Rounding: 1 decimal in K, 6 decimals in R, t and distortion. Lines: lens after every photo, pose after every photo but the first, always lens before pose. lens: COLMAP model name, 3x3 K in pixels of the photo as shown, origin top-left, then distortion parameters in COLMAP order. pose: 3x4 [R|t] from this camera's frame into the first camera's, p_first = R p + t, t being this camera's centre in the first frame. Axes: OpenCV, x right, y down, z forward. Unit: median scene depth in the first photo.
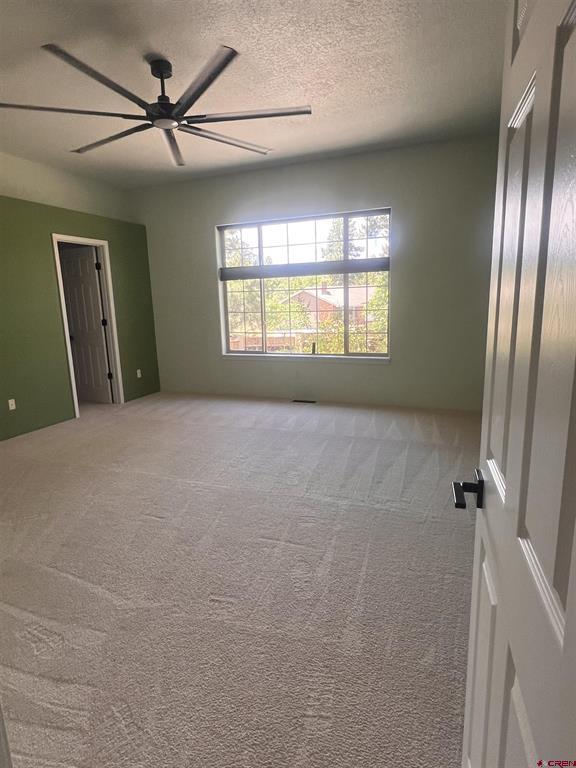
lens RADIAL K [[427.7, 0, 288.0], [0, 427.7, 384.0], [0, 0, 1]] dist [-0.002133, -0.000219]
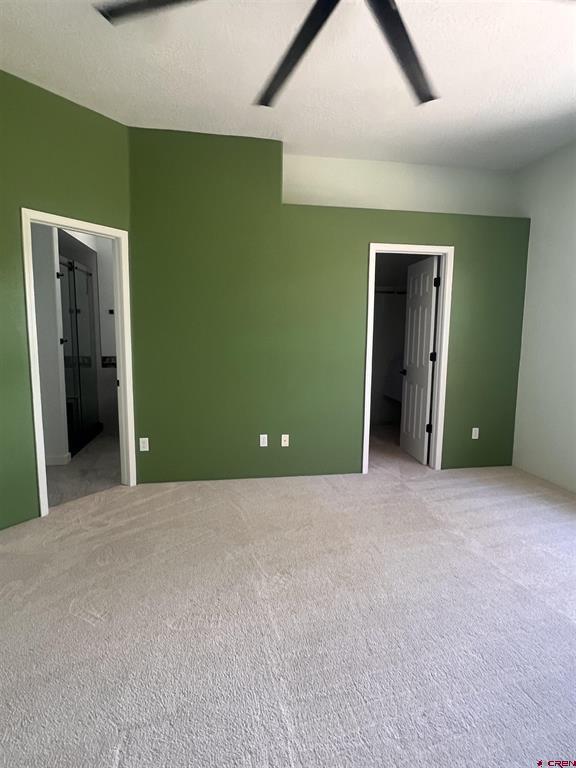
lens RADIAL K [[427.7, 0, 288.0], [0, 427.7, 384.0], [0, 0, 1]] dist [-0.002133, -0.000219]
pose [[0.522860, 0.133344, -0.841925, 0.071680], [-0.186988, 0.981574, 0.039336, -0.082195], [0.831657, 0.136862, 0.538159, 0.410443]]
